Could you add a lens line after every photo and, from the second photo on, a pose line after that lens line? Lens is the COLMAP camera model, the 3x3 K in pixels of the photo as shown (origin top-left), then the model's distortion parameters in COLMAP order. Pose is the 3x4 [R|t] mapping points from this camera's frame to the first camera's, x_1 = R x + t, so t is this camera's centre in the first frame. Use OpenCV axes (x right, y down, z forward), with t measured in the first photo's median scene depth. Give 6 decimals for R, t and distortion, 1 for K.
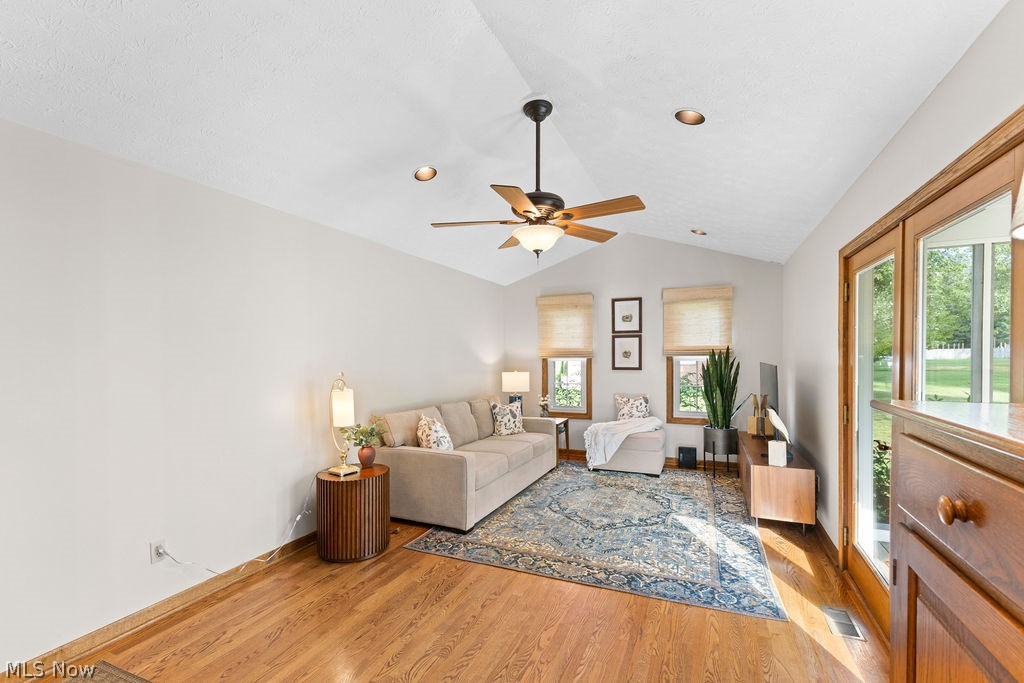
lens RADIAL K [[444.4, 0, 499.5], [0, 444.4, 363.8], [0, 0, 1]] dist [0.016274, -0.004829]
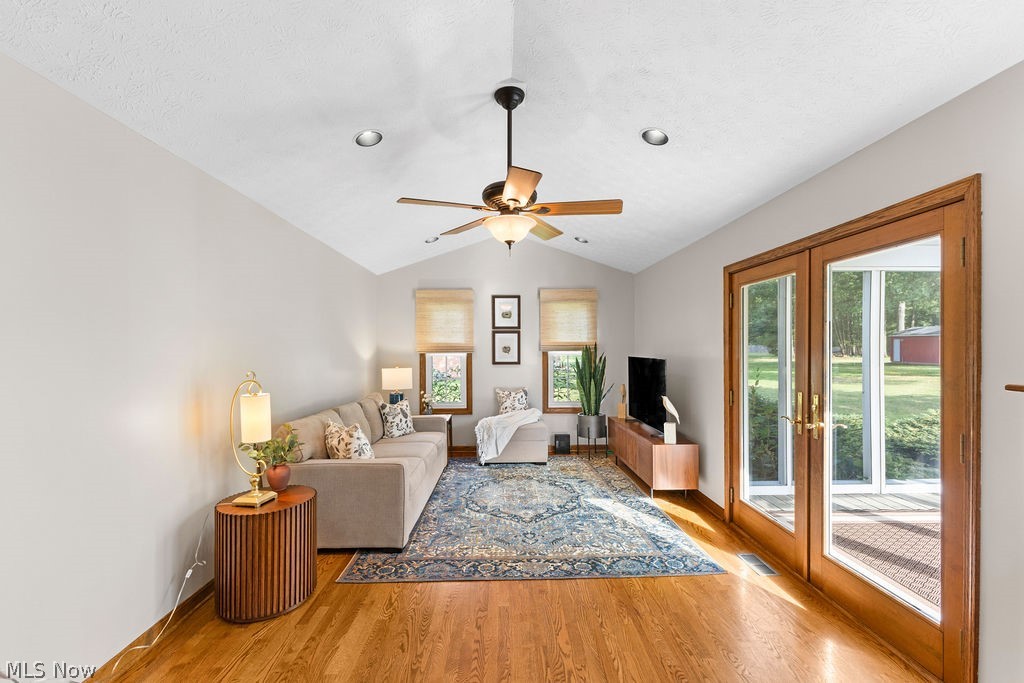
lens RADIAL K [[444.4, 0, 501.5], [0, 444.4, 351.9], [0, 0, 1]] dist [0.016274, -0.004829]
pose [[0.906363, 0.000362, 0.422500, -0.290694], [0.006271, 0.999878, -0.014308, -0.001294], [-0.422453, 0.015618, 0.906250, 0.117024]]
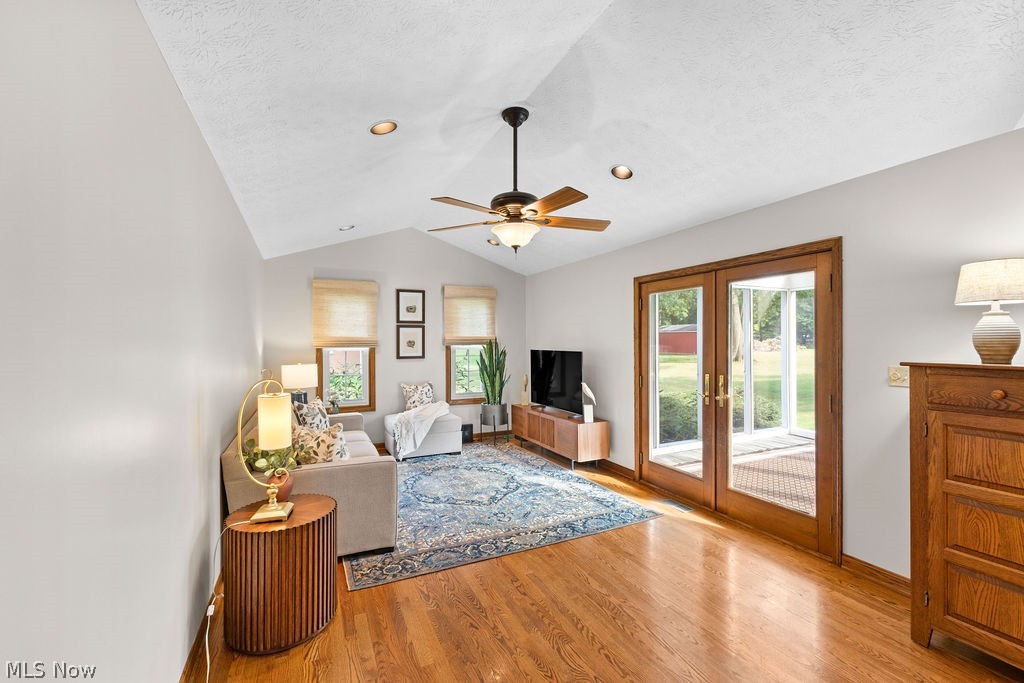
lens RADIAL K [[444.4, 0, 503.7], [0, 444.4, 344.0], [0, 0, 1]] dist [0.016274, -0.004829]
pose [[0.655451, 0.000392, 0.755238, -0.635631], [0.016167, 0.999763, -0.014549, -0.003487], [-0.755065, 0.021746, 0.655290, 0.281091]]
